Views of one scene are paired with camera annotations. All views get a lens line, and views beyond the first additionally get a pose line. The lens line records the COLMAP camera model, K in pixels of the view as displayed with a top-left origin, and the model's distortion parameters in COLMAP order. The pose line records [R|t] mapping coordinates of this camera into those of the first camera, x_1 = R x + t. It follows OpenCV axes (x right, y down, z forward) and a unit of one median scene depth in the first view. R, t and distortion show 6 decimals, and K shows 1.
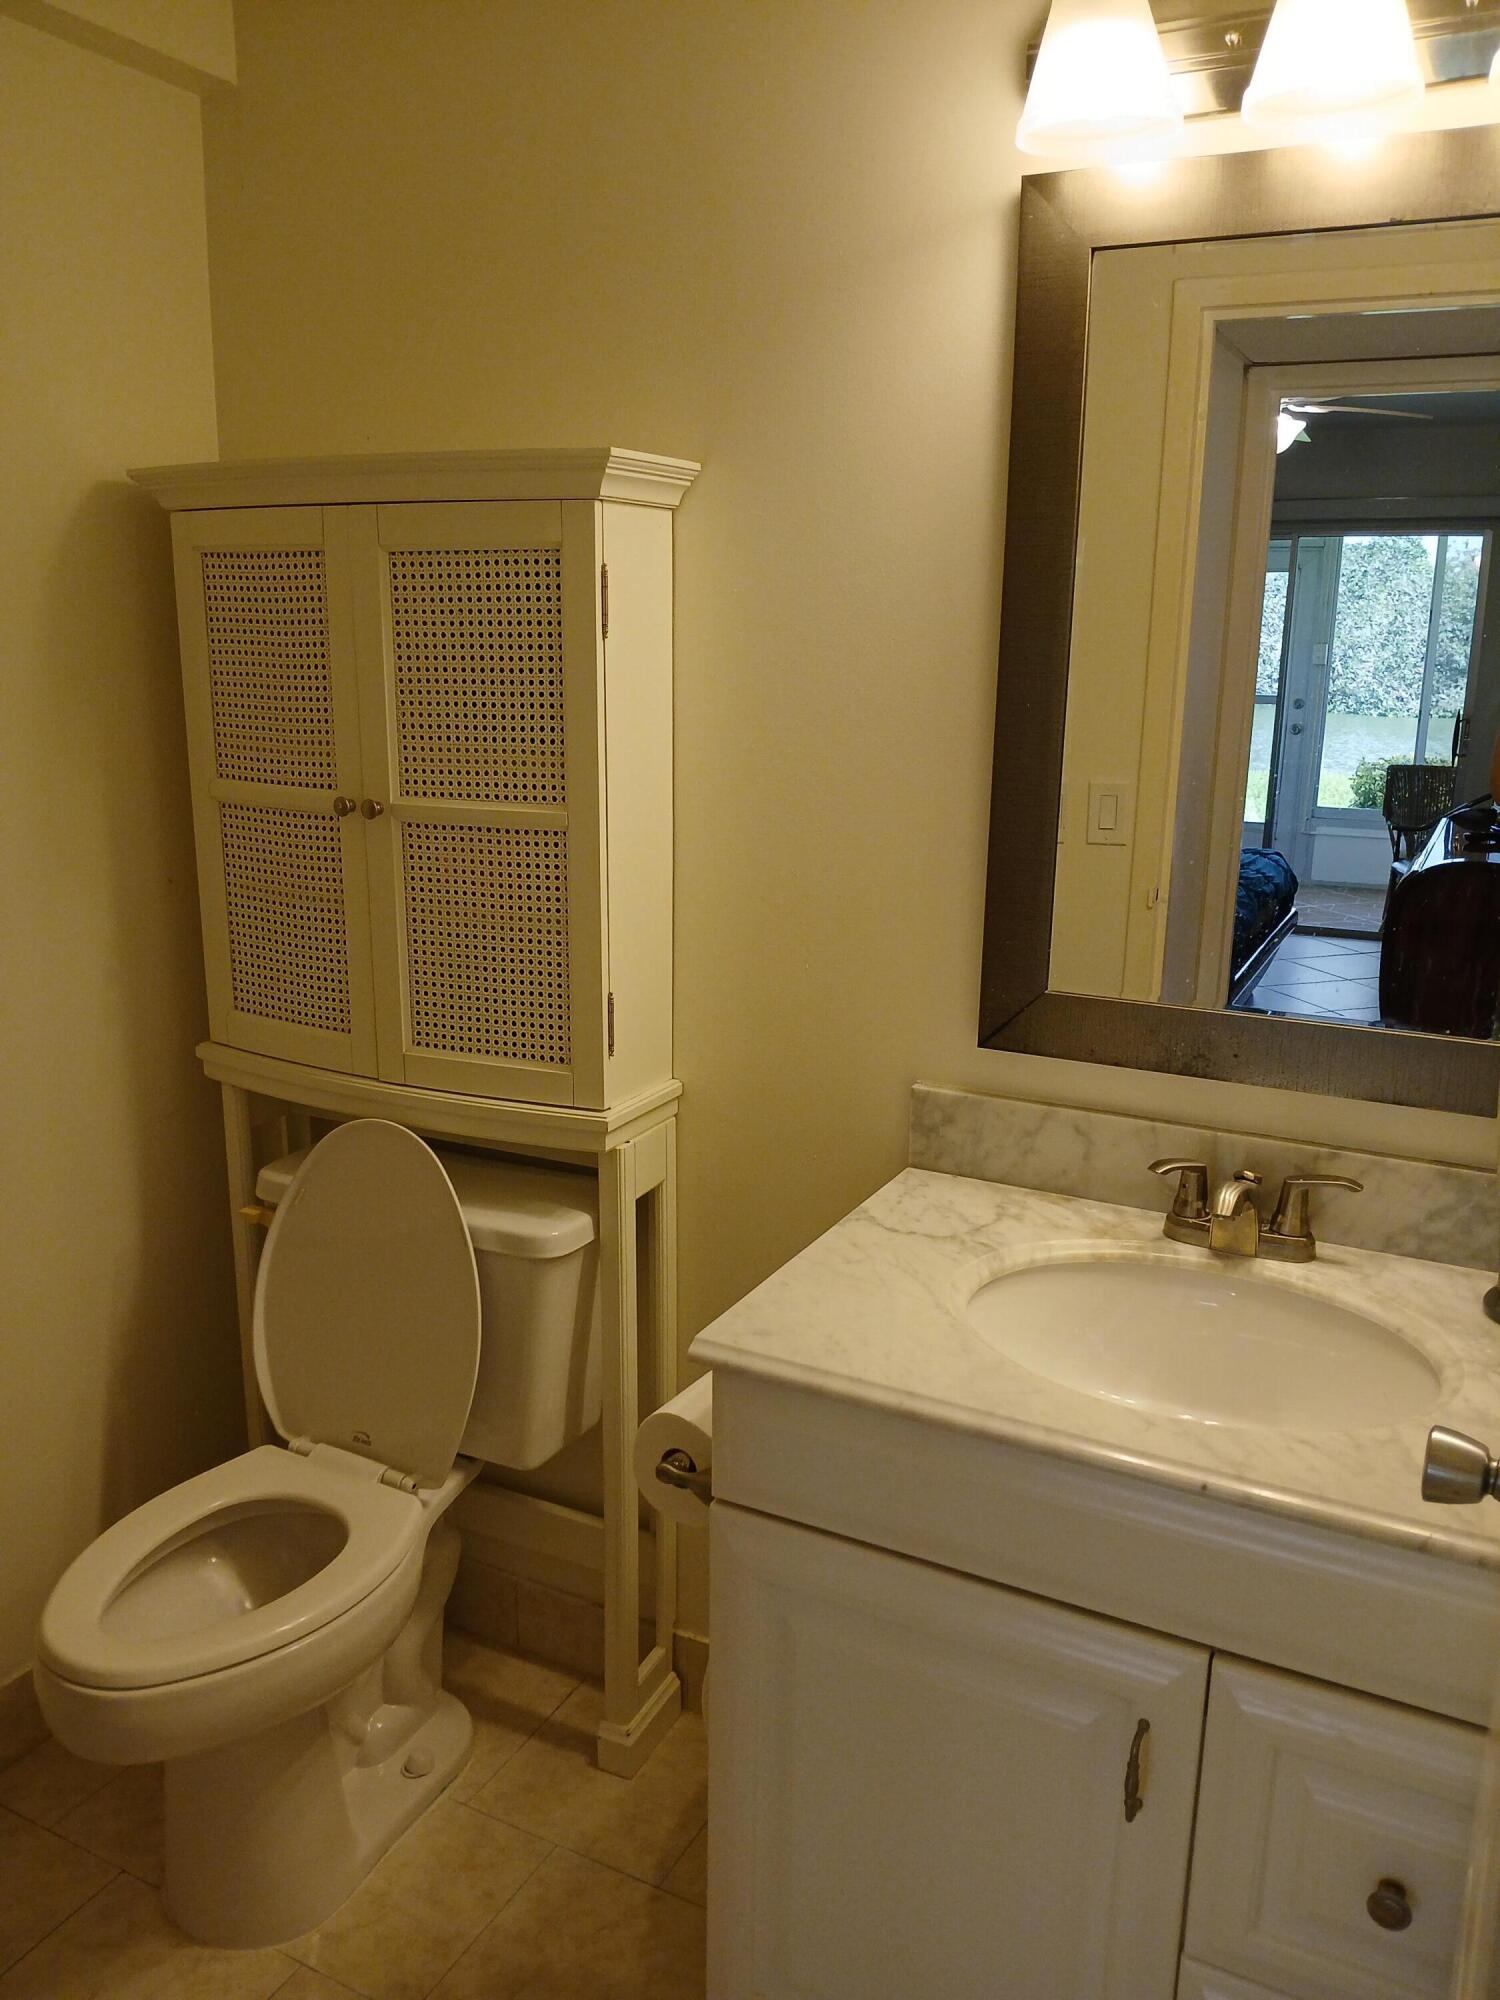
lens RADIAL K [[1570.3, 0, 749.5], [0, 1570.3, 996.1], [0, 0, 1]] dist [0.058437, -0.131528]
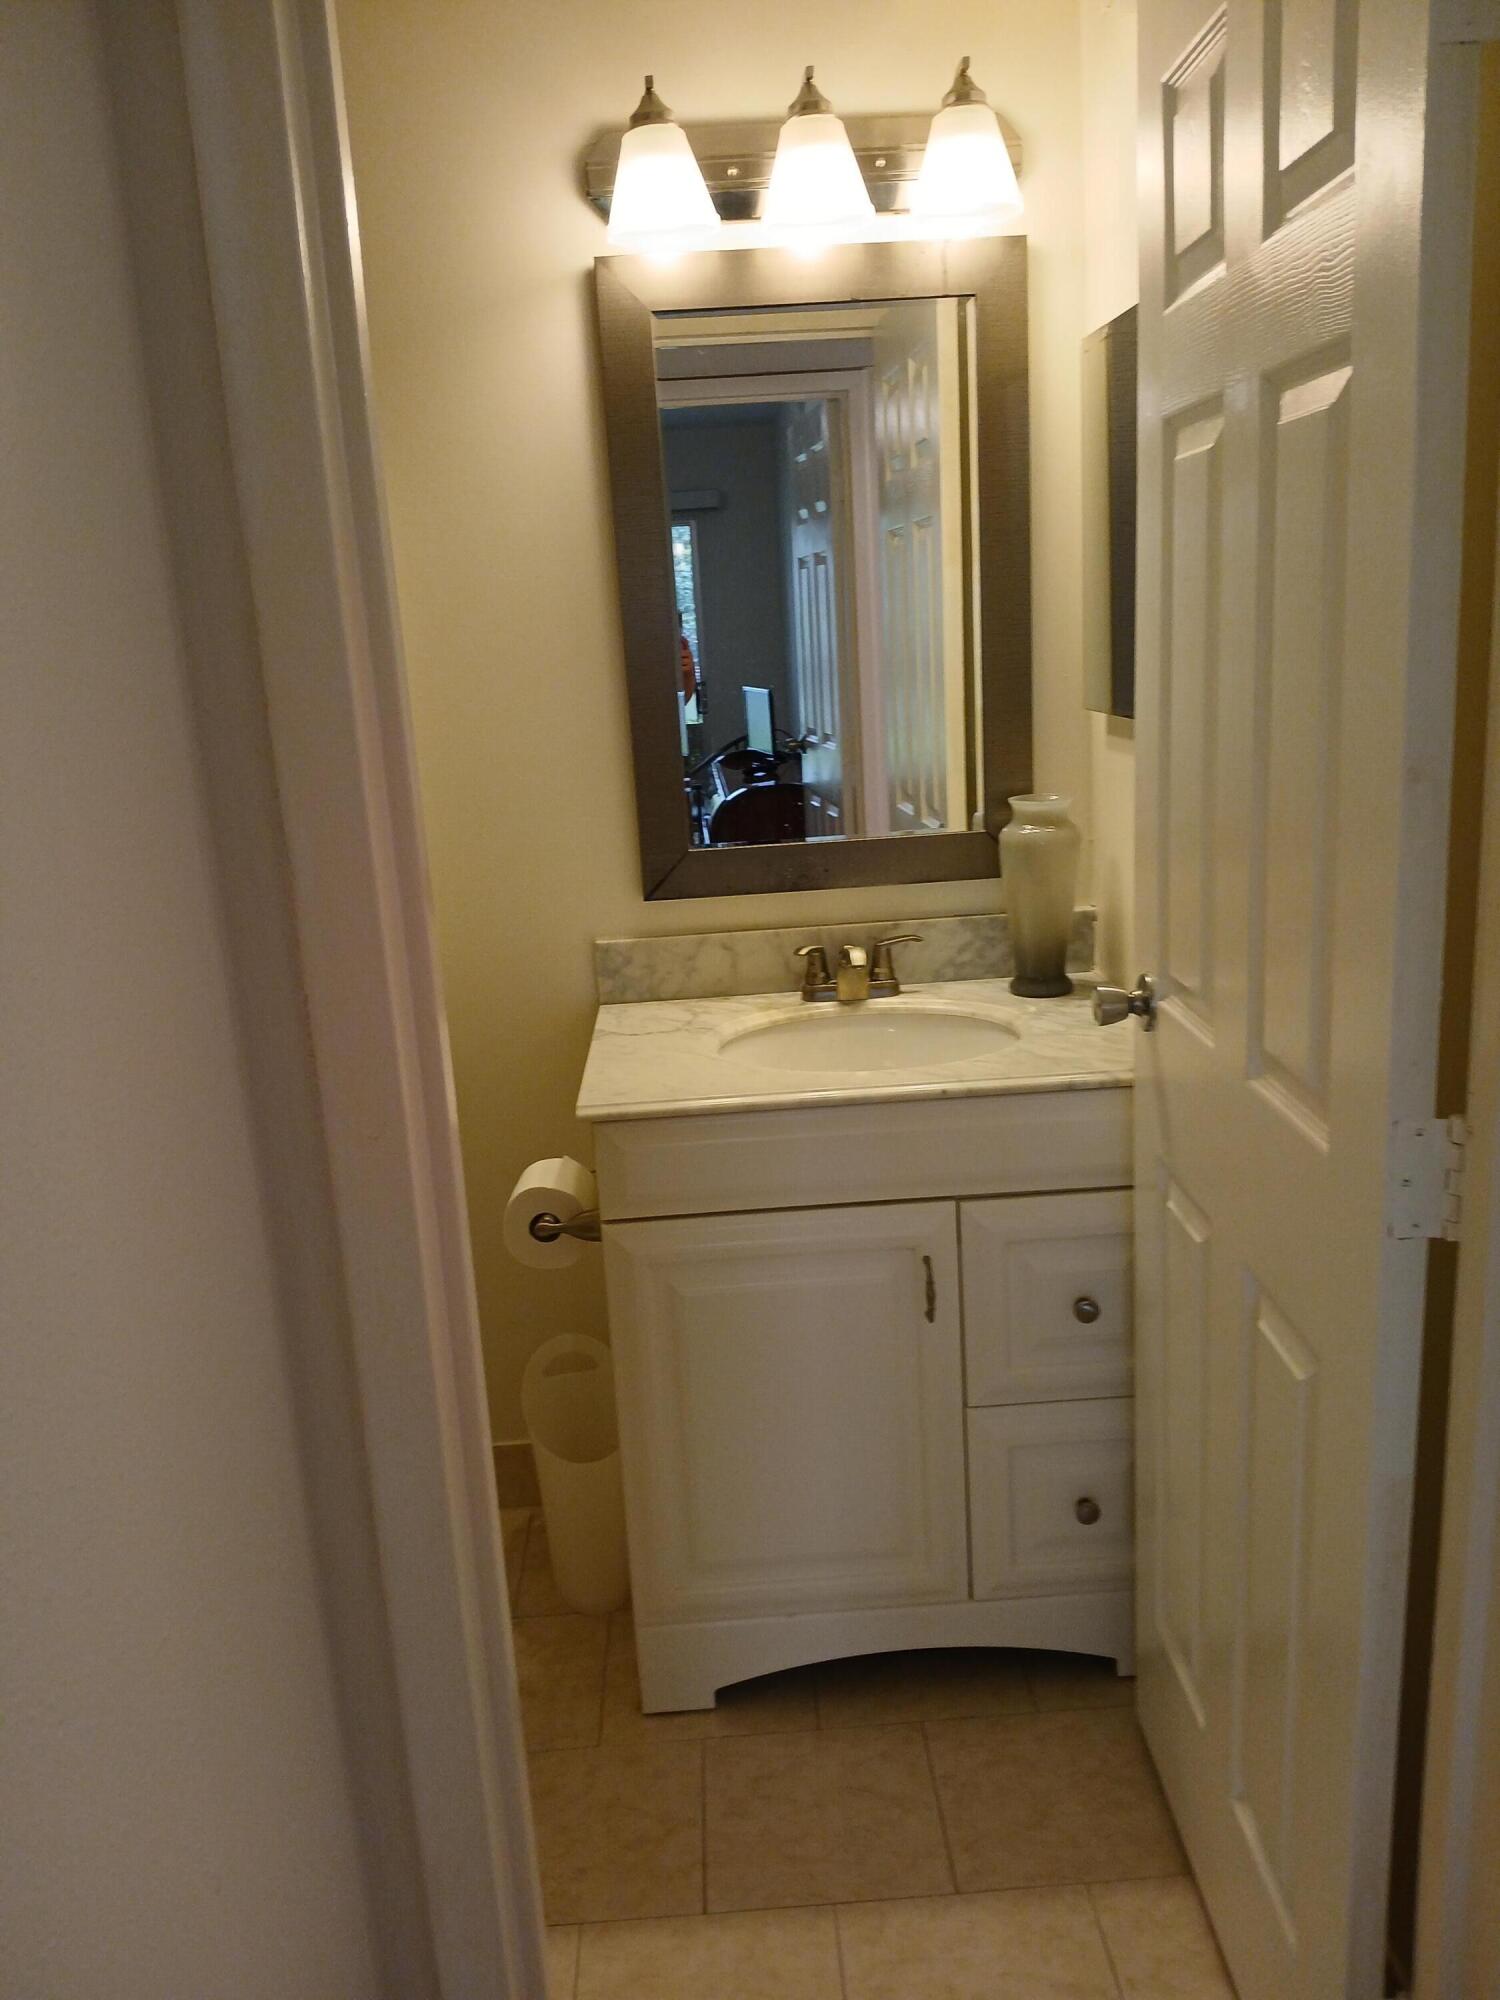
lens RADIAL K [[1570.3, 0, 751.0], [0, 1570.3, 1004.8], [0, 0, 1]] dist [0.058437, -0.131528]
pose [[0.868993, -0.185174, 0.458871, -0.448971], [0.186032, 0.981567, 0.043804, 0.084721], [-0.458524, 0.047300, 0.887423, -0.255507]]
